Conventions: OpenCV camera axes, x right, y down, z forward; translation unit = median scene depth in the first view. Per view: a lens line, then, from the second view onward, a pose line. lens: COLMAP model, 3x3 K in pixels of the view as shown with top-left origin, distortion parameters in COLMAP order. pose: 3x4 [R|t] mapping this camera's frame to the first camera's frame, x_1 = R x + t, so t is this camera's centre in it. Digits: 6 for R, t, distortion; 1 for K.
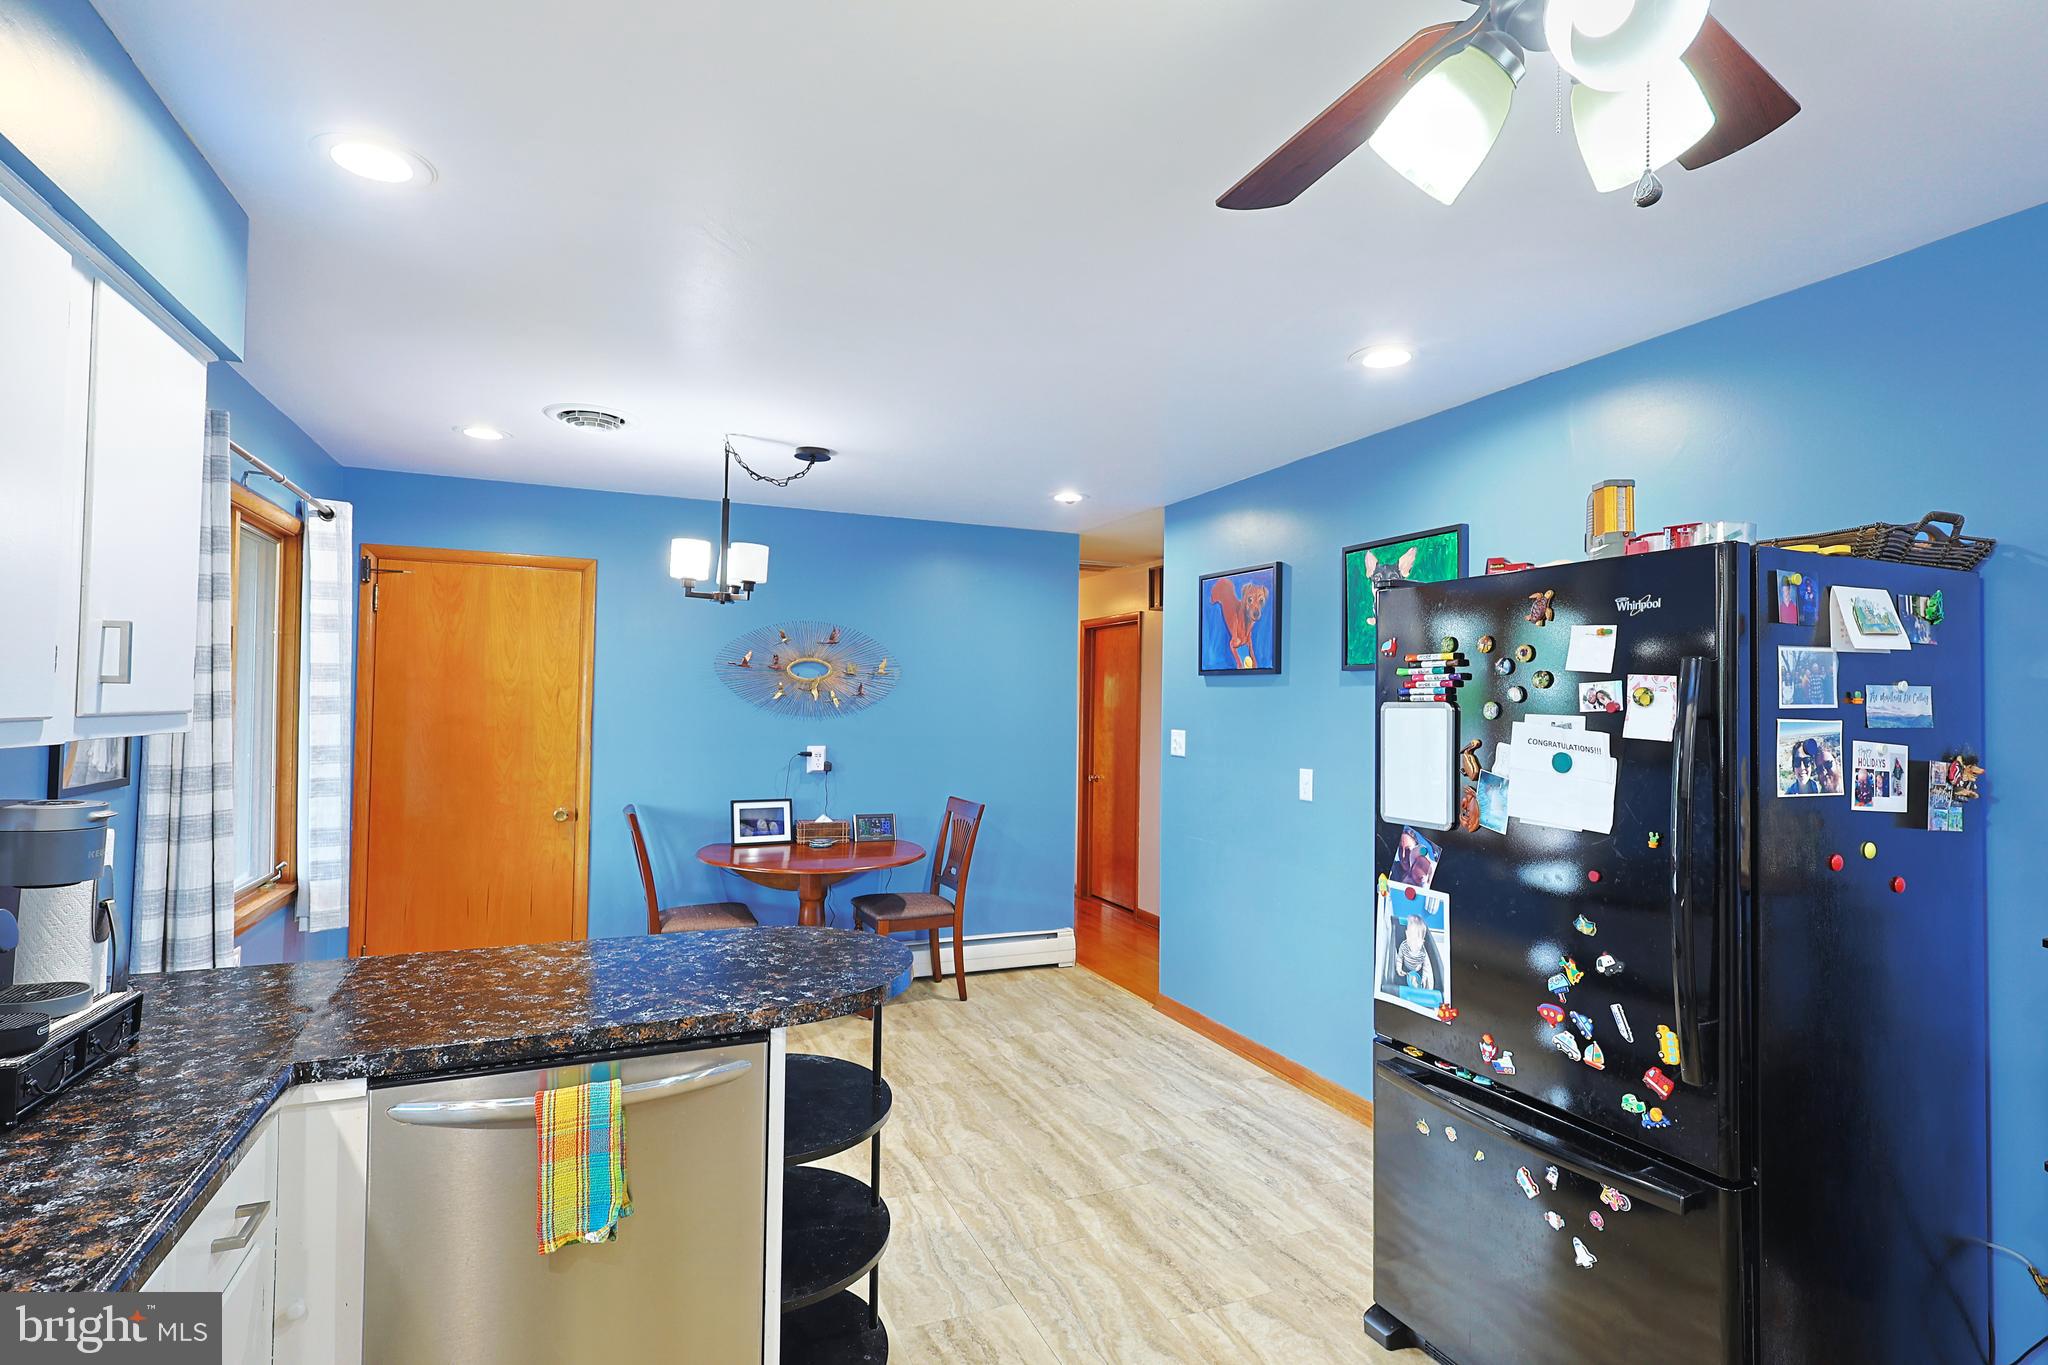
lens RADIAL K [[1005.3, 0, 1024.0], [0, 1005.3, 682.5], [0, 0, 1]] dist [0.000710, 0.000922]
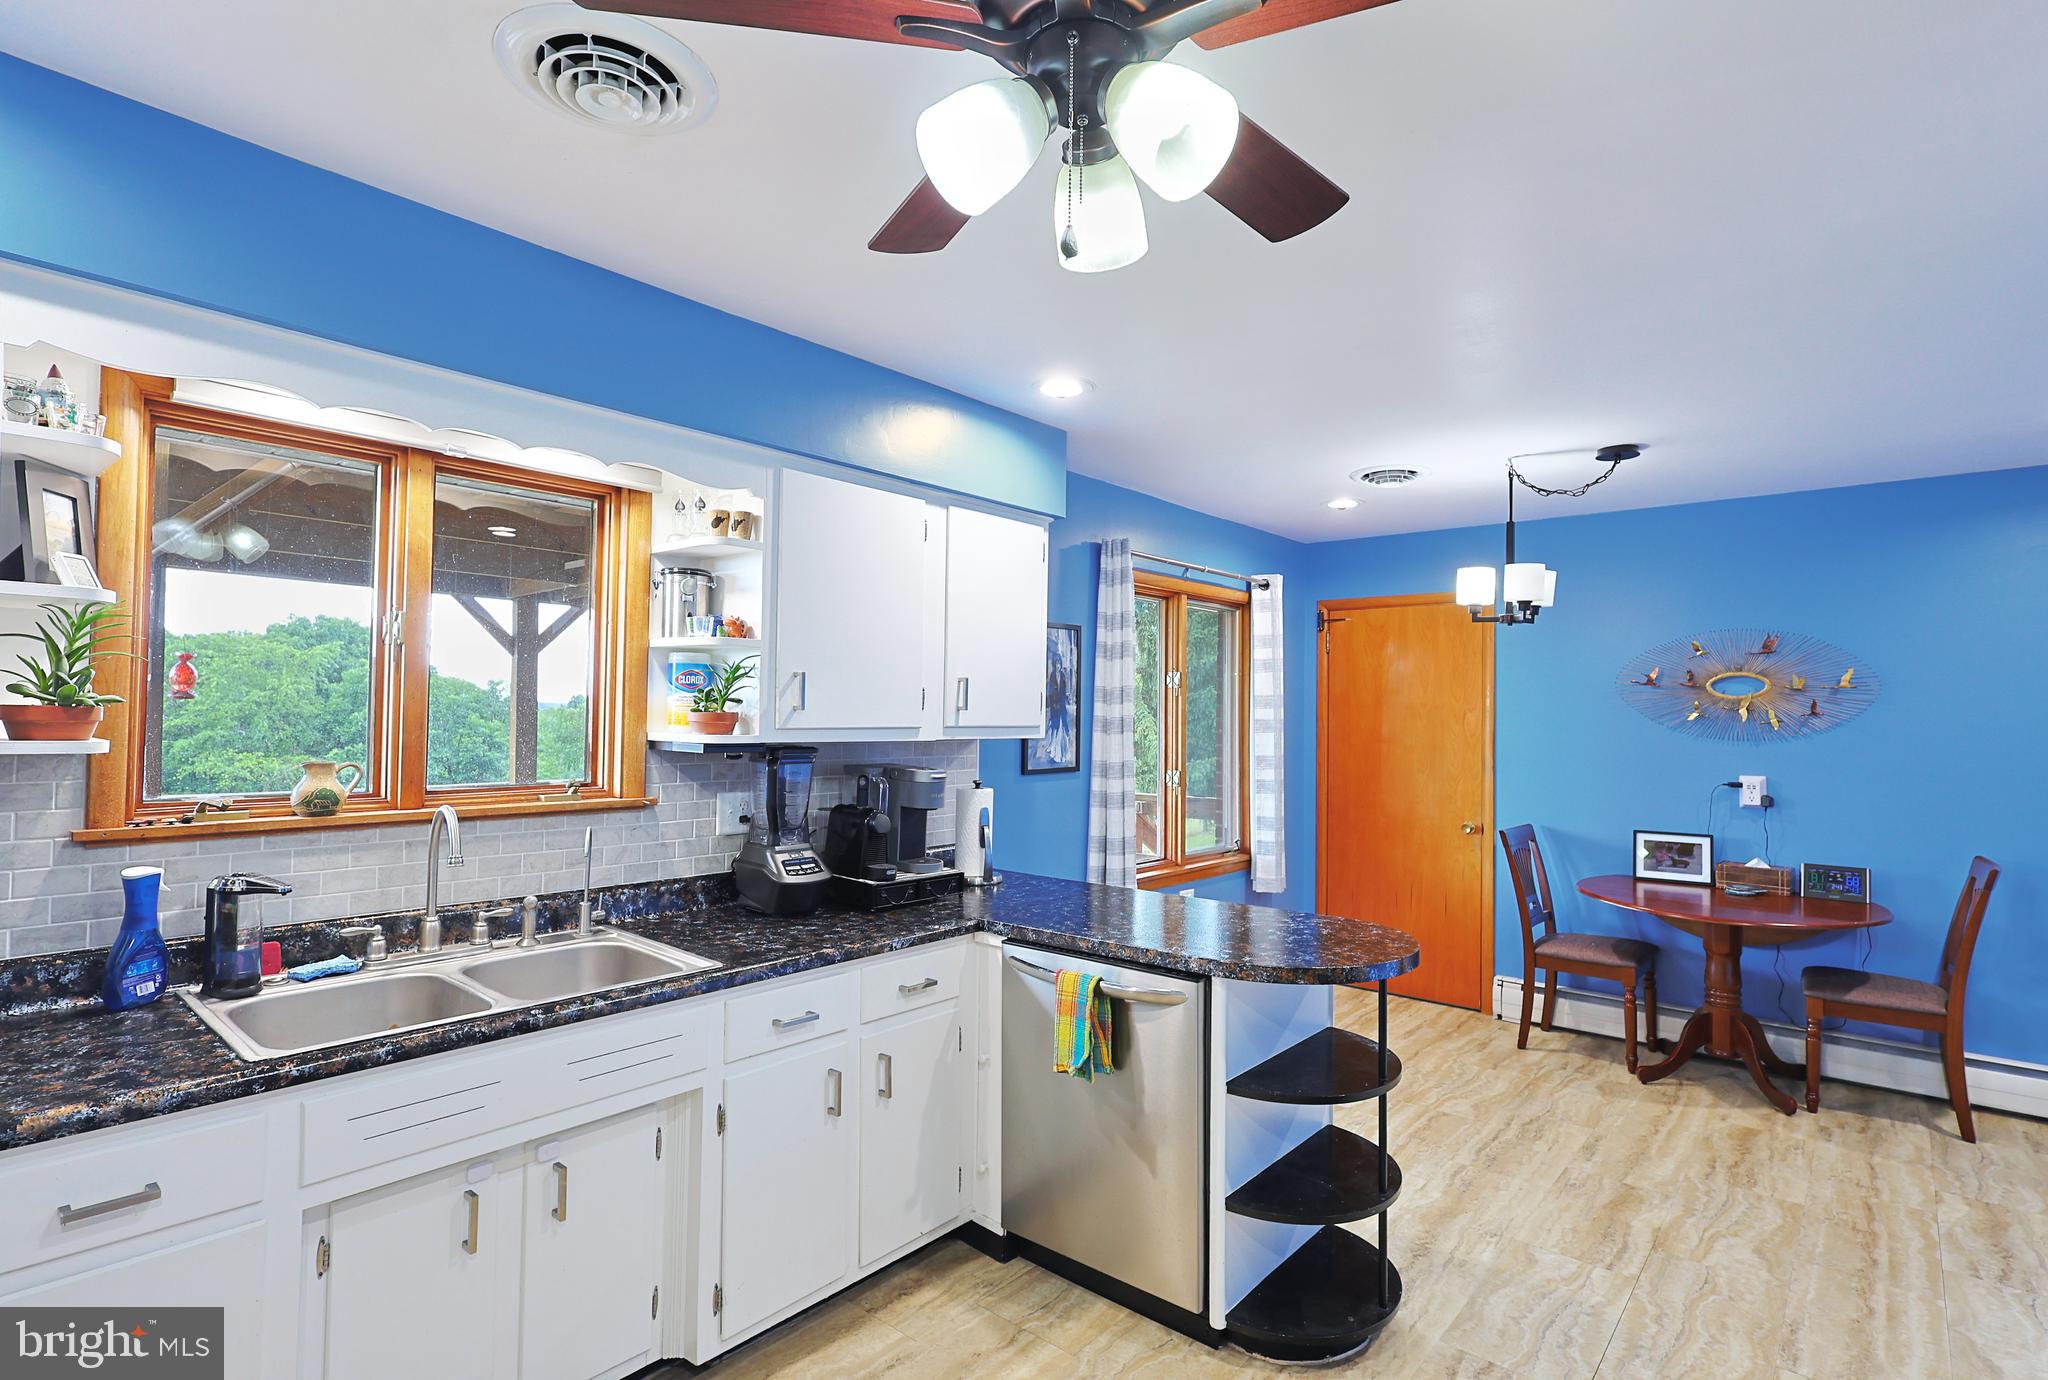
lens RADIAL K [[1001.7, 0, 1024.0], [0, 1001.7, 690.0], [0, 0, 1]] dist [-0.003614, -0.000295]
pose [[0.440346, -0.032654, -0.897234, 0.375680], [0.015306, 0.999466, -0.028862, 0.008191], [0.897698, -0.001024, 0.440610, 0.112589]]
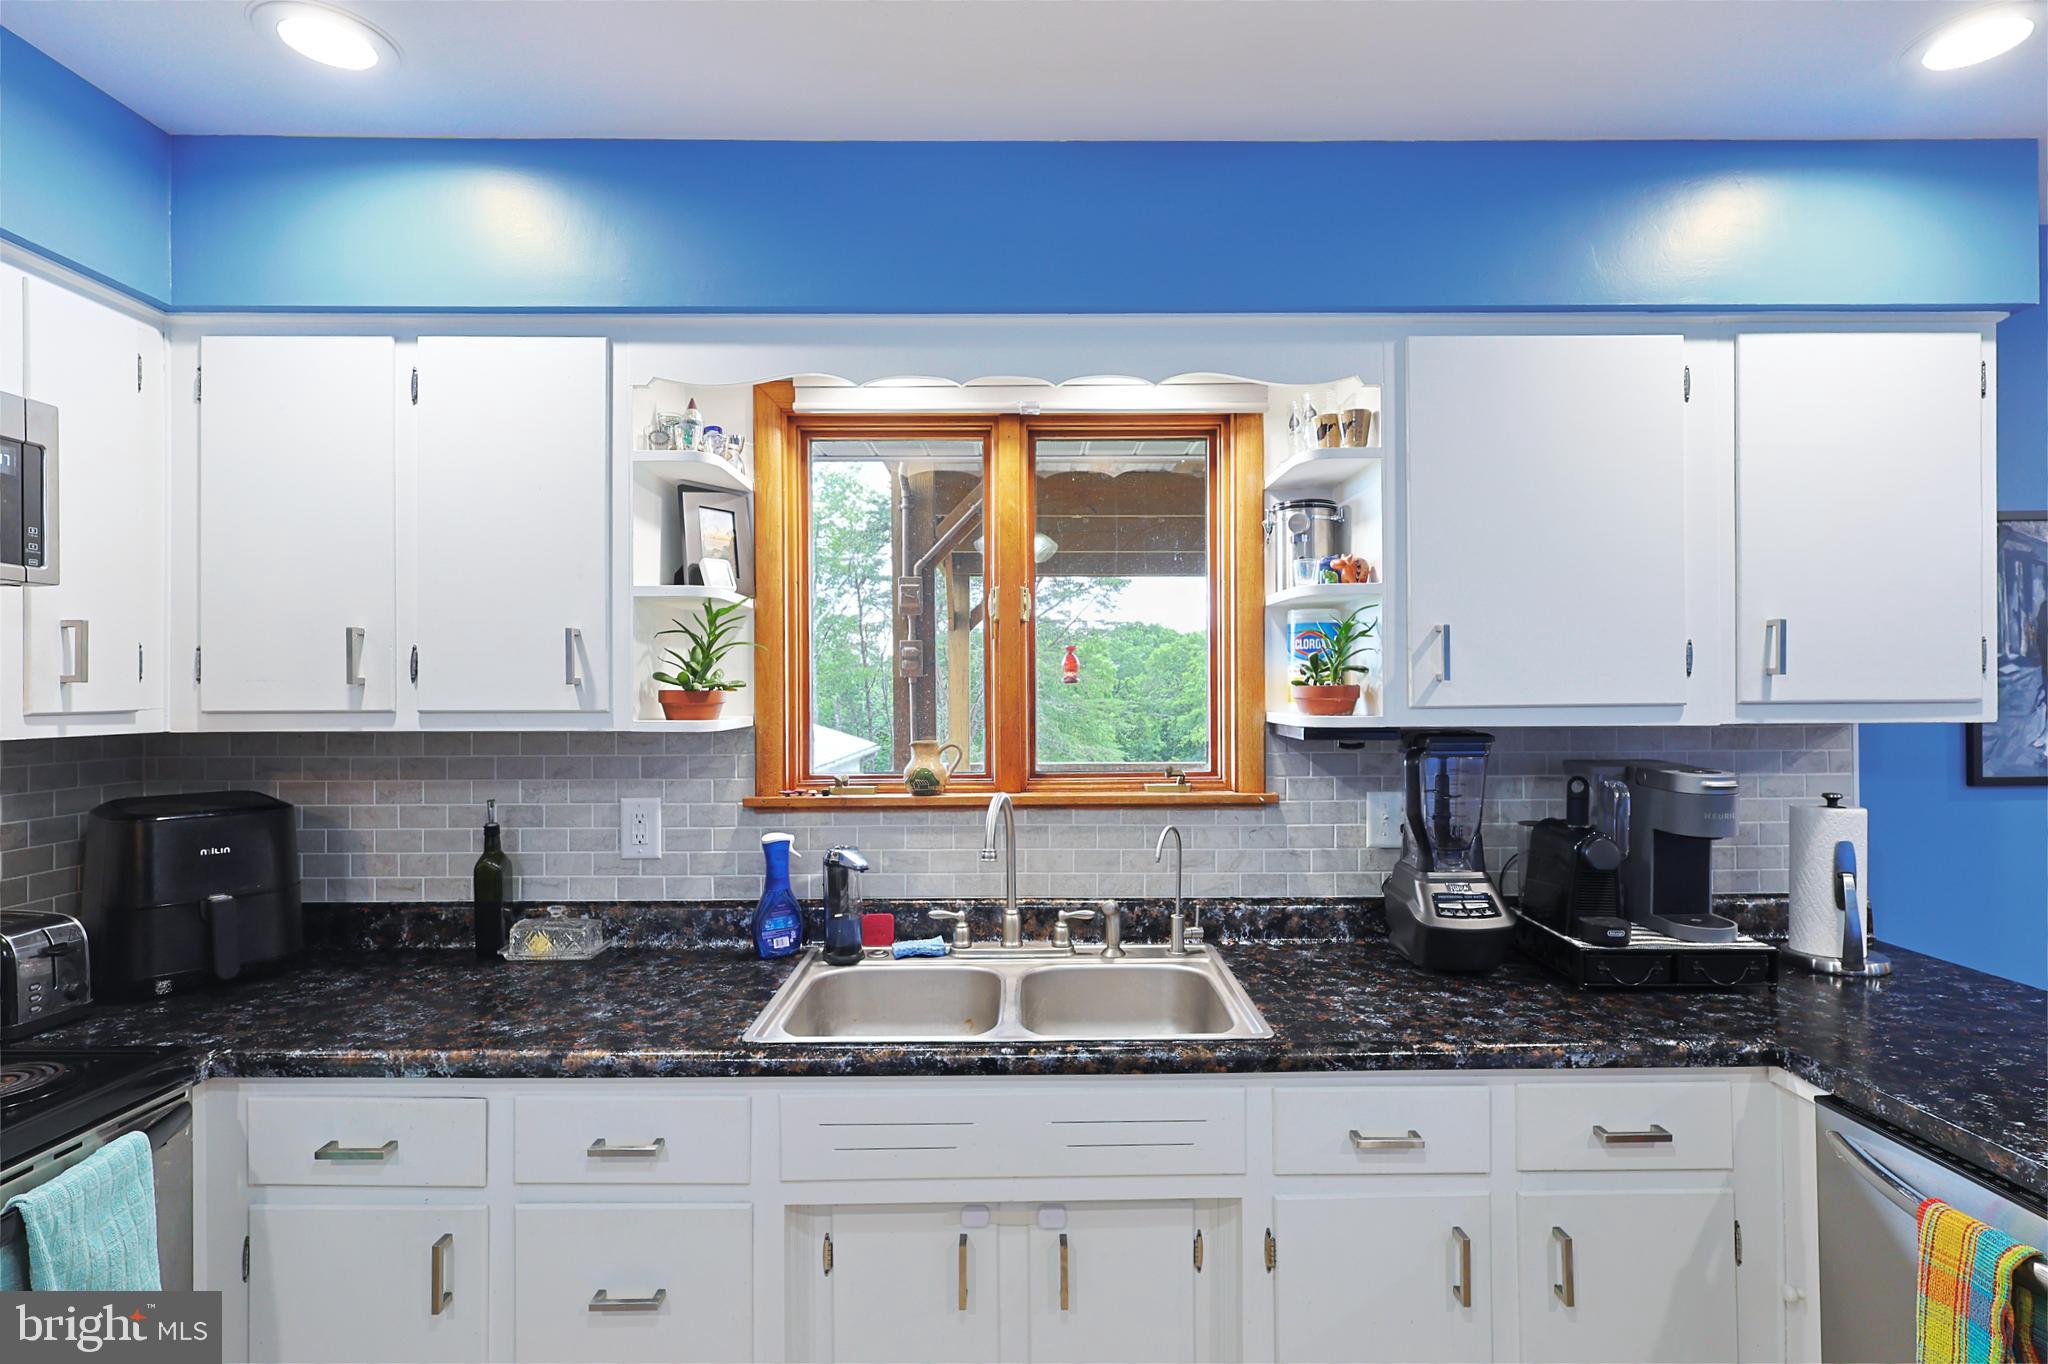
lens RADIAL K [[1021.8, 0, 1024.0], [0, 1021.8, 682.0], [0, 0, 1]] dist [-0.002350, 0.001622]
pose [[-0.379003, -0.019436, -0.925191, 0.210555], [0.021257, 0.999333, -0.029701, 0.010941], [0.925151, -0.030924, -0.378337, 0.280308]]
